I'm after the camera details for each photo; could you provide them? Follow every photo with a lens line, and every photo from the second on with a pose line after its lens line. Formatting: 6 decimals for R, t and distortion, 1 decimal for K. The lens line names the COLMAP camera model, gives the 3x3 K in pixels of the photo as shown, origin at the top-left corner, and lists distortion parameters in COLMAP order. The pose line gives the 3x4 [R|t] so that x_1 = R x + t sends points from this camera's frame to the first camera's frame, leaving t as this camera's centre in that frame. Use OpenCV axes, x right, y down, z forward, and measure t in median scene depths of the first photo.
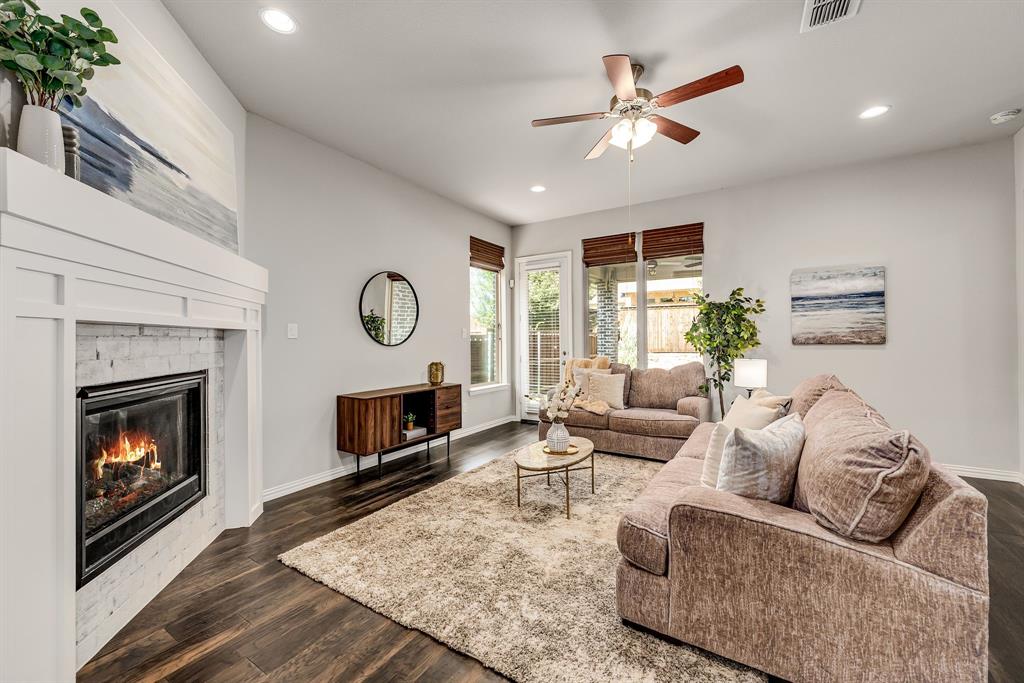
lens RADIAL K [[405.2, 0, 511.3], [0, 405.2, 337.3], [0, 0, 1]] dist [-0.001617, -0.000085]
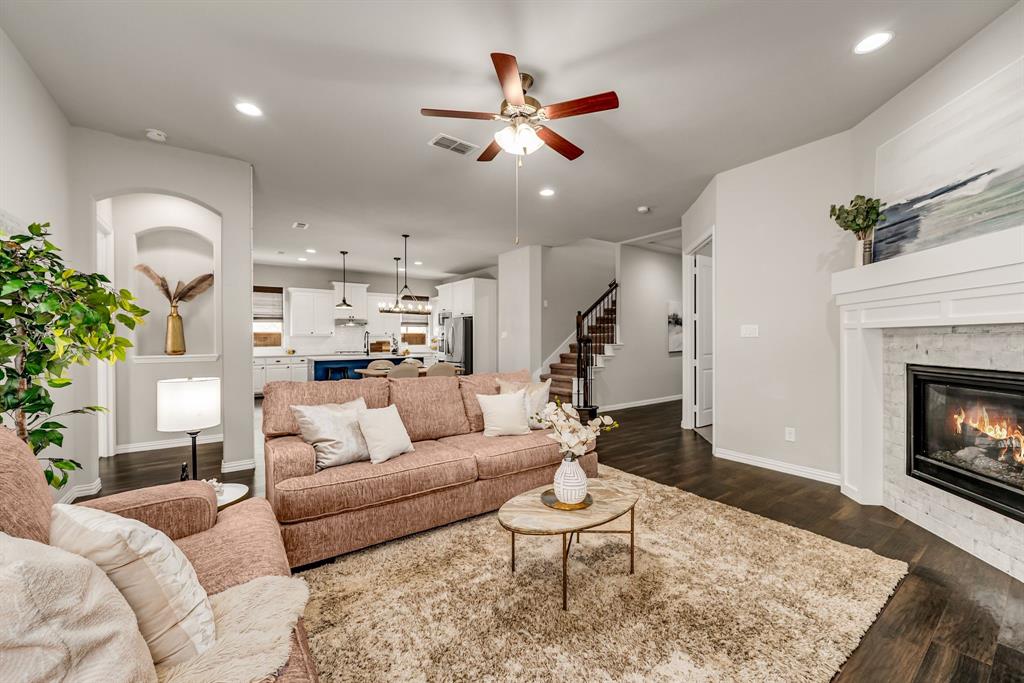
lens RADIAL K [[405.2, 0, 511.3], [0, 405.2, 337.3], [0, 0, 1]] dist [-0.001617, -0.000085]
pose [[-0.926059, 0.012842, 0.377160, -0.081171], [0.009526, 0.999898, -0.010656, 0.007316], [-0.377258, -0.006275, -0.926087, 2.358628]]
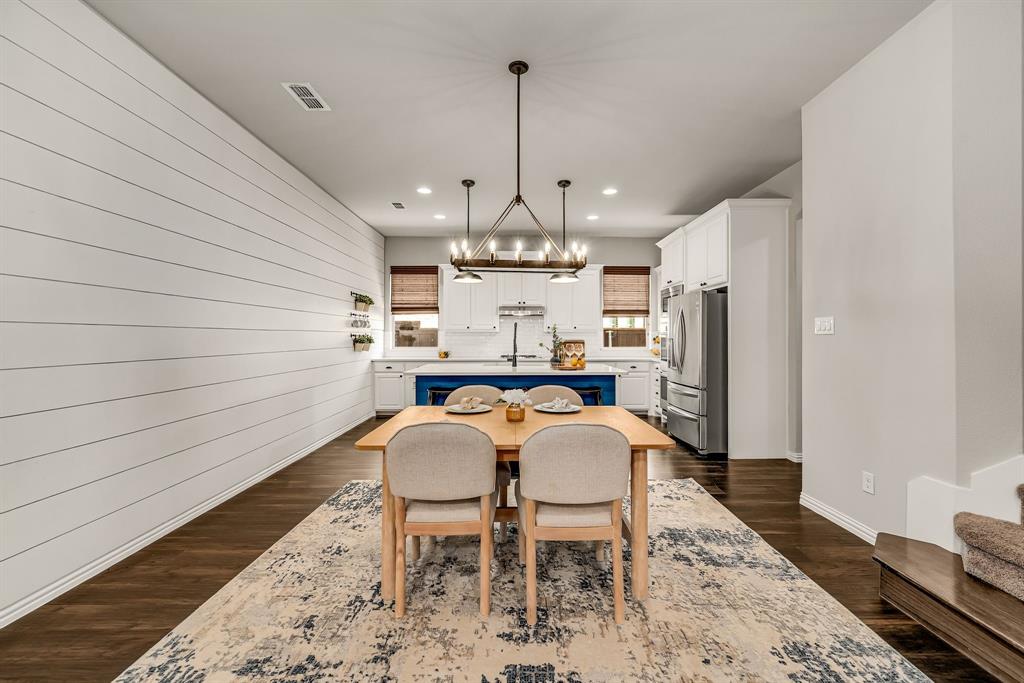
lens RADIAL K [[403.0, 0, 515.9], [0, 403.0, 333.2], [0, 0, 1]] dist [0.000458, 0.000064]
pose [[-0.545436, 0.016730, 0.837986, 0.850025], [-0.000678, 0.999792, -0.020401, -0.004794], [-0.838152, -0.011696, -0.545311, 0.443130]]
